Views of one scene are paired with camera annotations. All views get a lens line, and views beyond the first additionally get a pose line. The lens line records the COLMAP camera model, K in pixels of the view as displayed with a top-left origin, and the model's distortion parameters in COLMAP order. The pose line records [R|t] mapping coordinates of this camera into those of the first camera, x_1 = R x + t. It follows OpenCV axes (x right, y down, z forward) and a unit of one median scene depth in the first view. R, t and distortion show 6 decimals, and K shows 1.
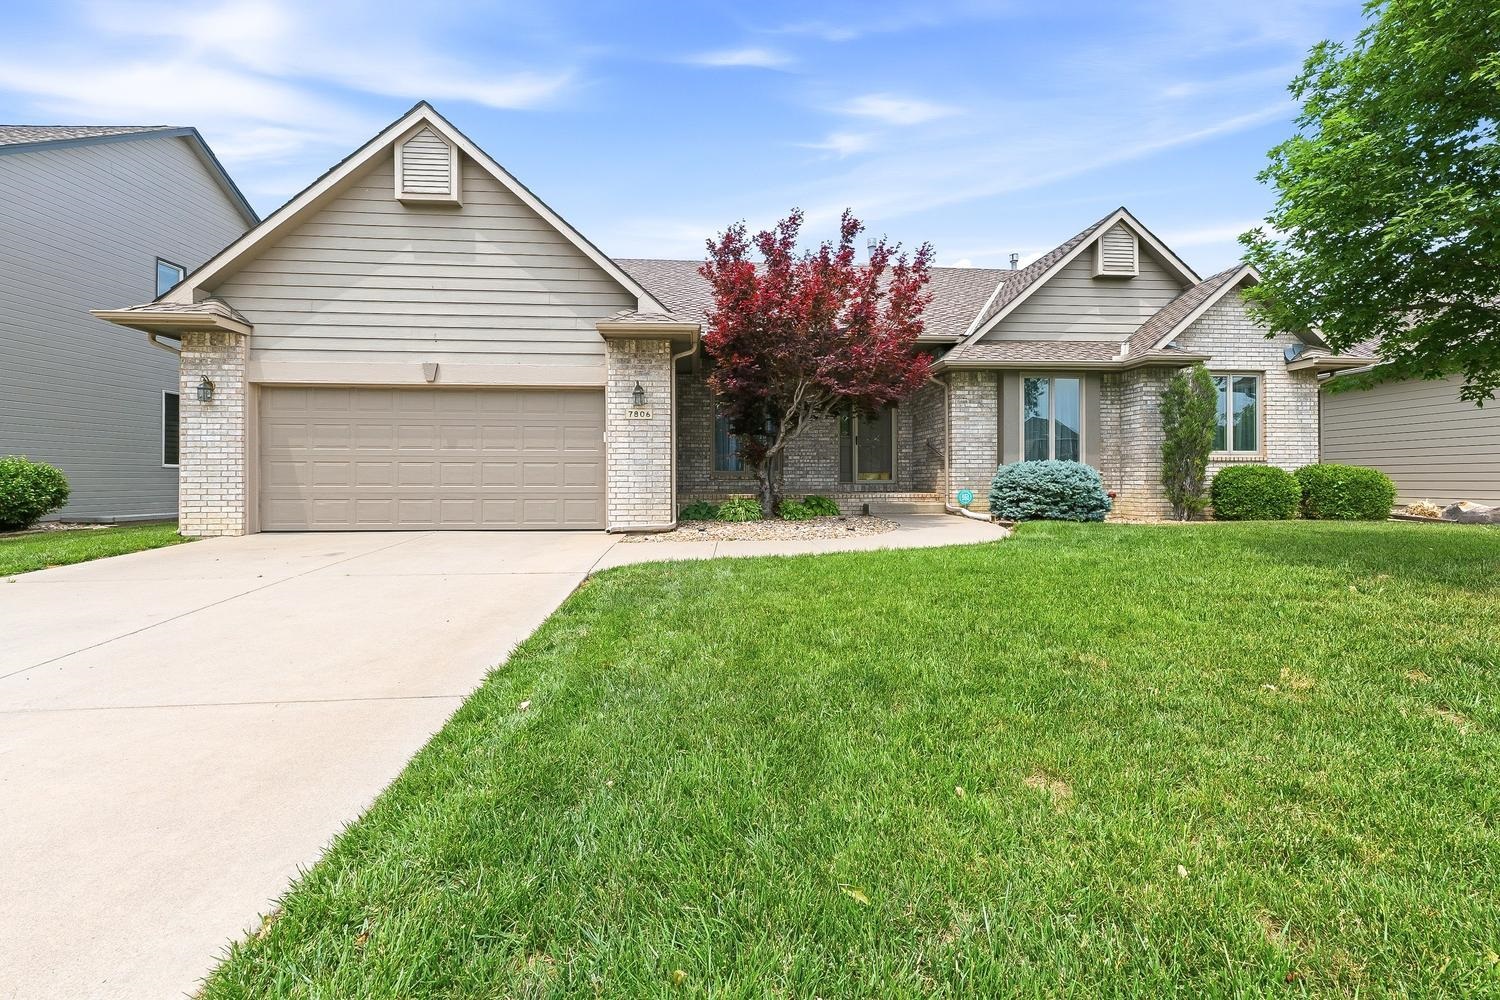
lens RADIAL K [[608.8, 0, 746.4], [0, 608.8, 490.5], [0, 0, 1]] dist [-0.001192, -0.000187]
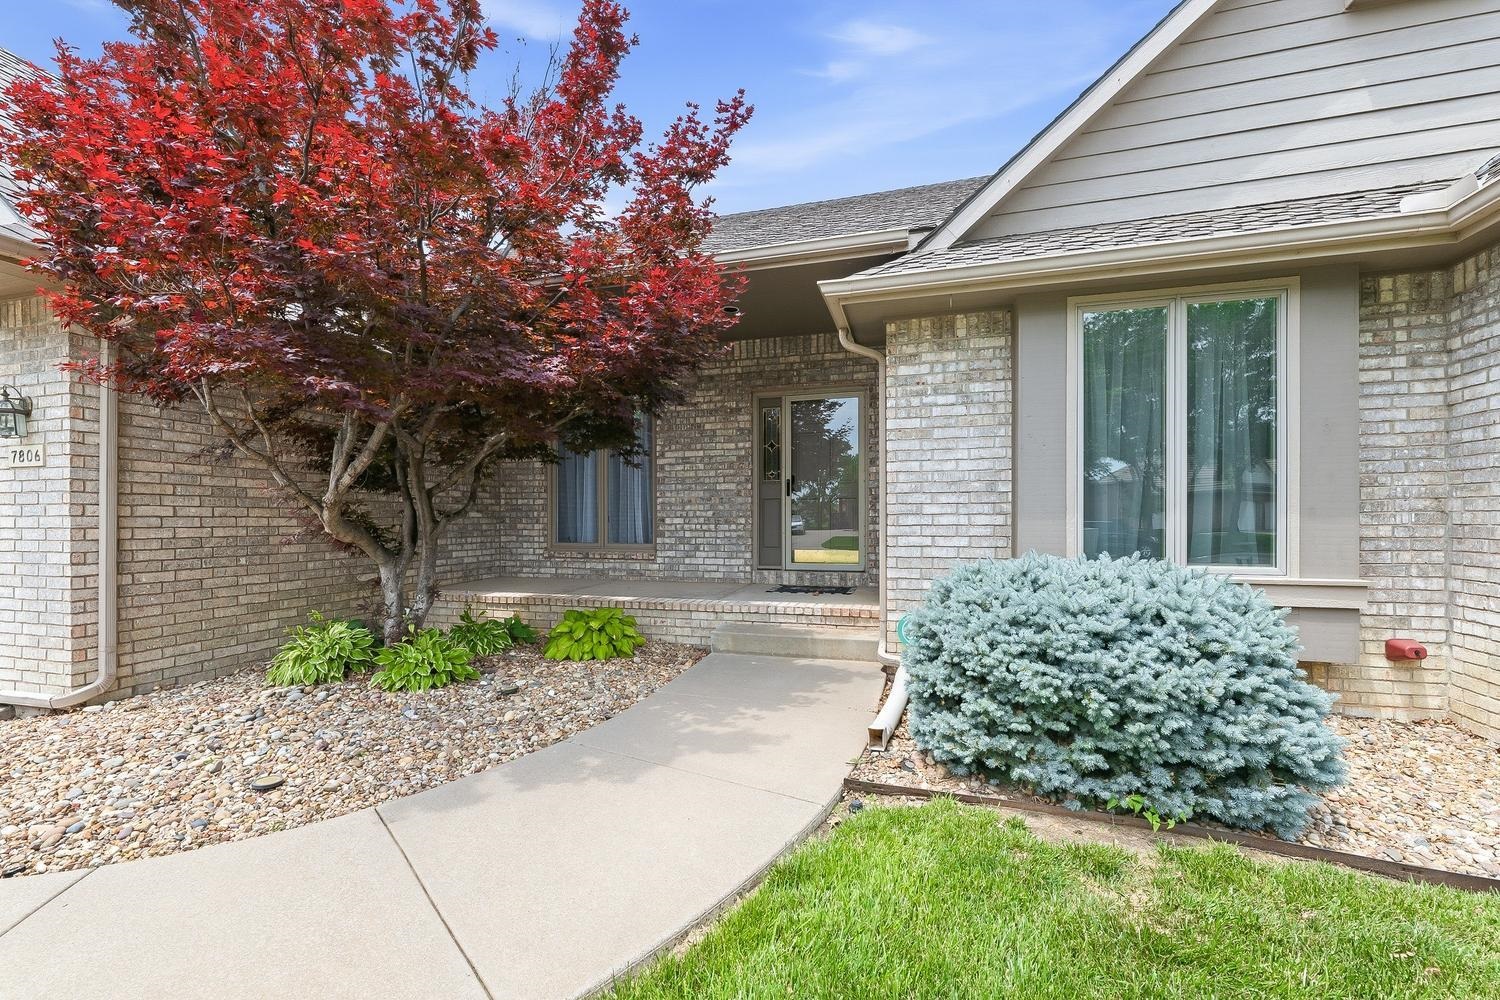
lens RADIAL K [[608.8, 0, 745.7], [0, 608.8, 526.7], [0, 0, 1]] dist [-0.001192, -0.000187]
pose [[0.934269, 0.004414, -0.356543, 0.475248], [-0.004799, 0.999988, -0.000197, -0.068492], [0.356538, 0.001895, 0.934279, 0.706615]]
